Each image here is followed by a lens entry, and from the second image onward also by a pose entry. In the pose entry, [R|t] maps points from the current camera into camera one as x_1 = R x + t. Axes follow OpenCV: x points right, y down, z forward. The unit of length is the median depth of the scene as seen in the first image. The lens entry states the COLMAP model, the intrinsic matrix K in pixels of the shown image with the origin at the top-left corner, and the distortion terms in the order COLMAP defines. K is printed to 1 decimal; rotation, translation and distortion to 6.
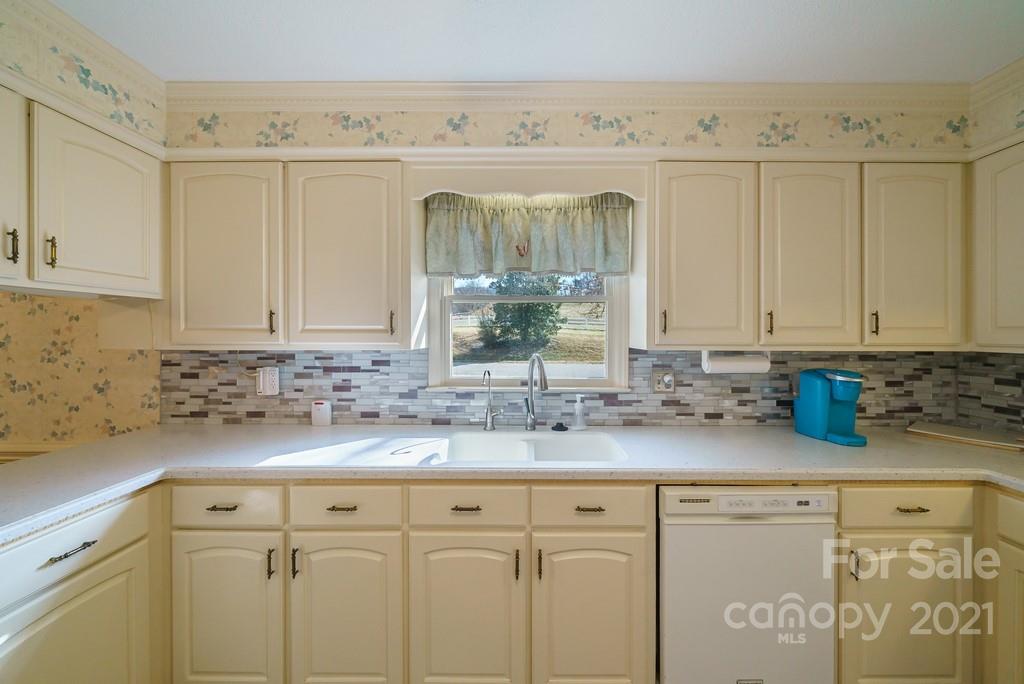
lens RADIAL K [[368.9, 0, 525.9], [0, 368.9, 335.7], [0, 0, 1]] dist [-0.004274, 0.000254]
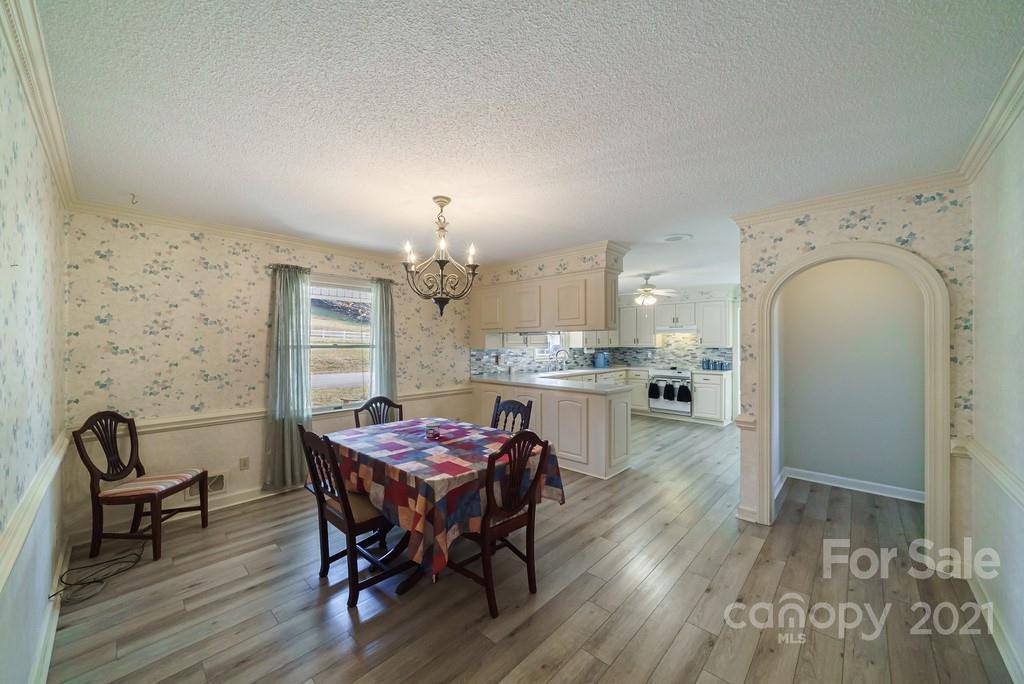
lens RADIAL K [[368.9, 0, 514.5], [0, 368.9, 346.4], [0, 0, 1]] dist [-0.004274, 0.000254]
pose [[0.678672, -0.008902, 0.734388, -2.762760], [0.008540, 0.999955, 0.004229, 0.000242], [-0.734392, 0.003401, 0.678717, -1.073038]]
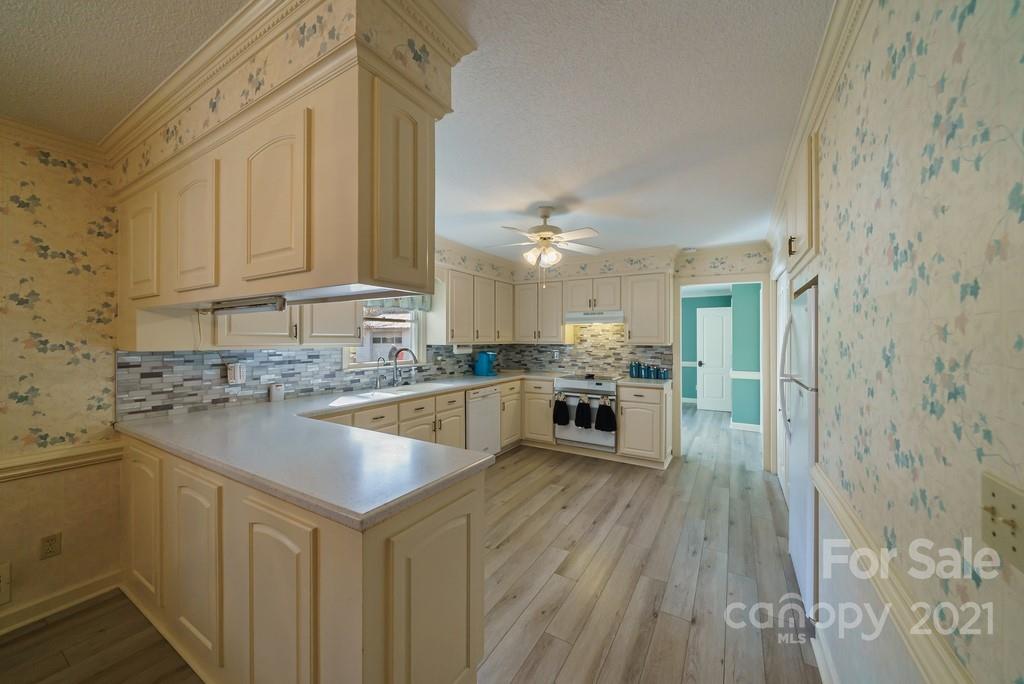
lens RADIAL K [[368.9, 0, 513.3], [0, 368.9, 339.6], [0, 0, 1]] dist [-0.004274, 0.000254]
pose [[0.509861, -0.003149, 0.860251, -1.325141], [0.003896, 0.999991, 0.001352, 0.001670], [-0.860248, 0.002663, 0.509869, -0.544922]]
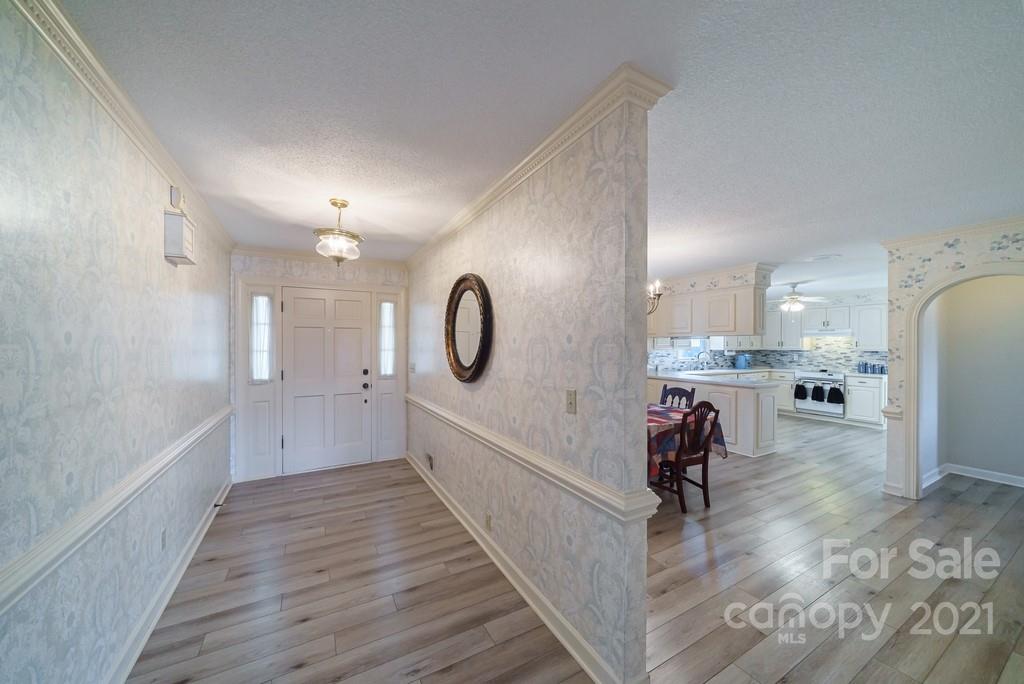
lens RADIAL K [[368.9, 0, 507.7], [0, 368.9, 347.4], [0, 0, 1]] dist [-0.004274, 0.000254]
pose [[0.870135, -0.001995, 0.492809, -3.626052], [0.001425, 0.999998, 0.001532, -0.001381], [-0.492811, -0.000631, 0.870136, -1.413204]]
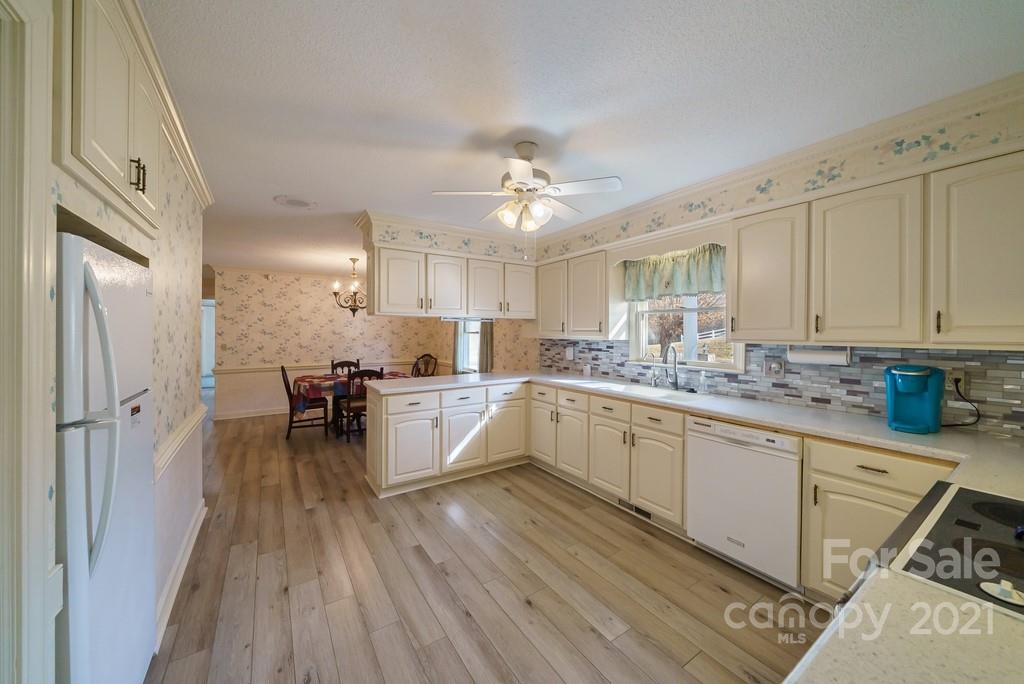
lens RADIAL K [[368.9, 0, 517.5], [0, 368.9, 336.5], [0, 0, 1]] dist [-0.004274, 0.000254]
pose [[0.562511, 0.010385, -0.826725, 0.948766], [-0.007794, 0.999943, 0.007258, 0.007099], [0.826753, 0.002361, 0.562560, -0.503935]]
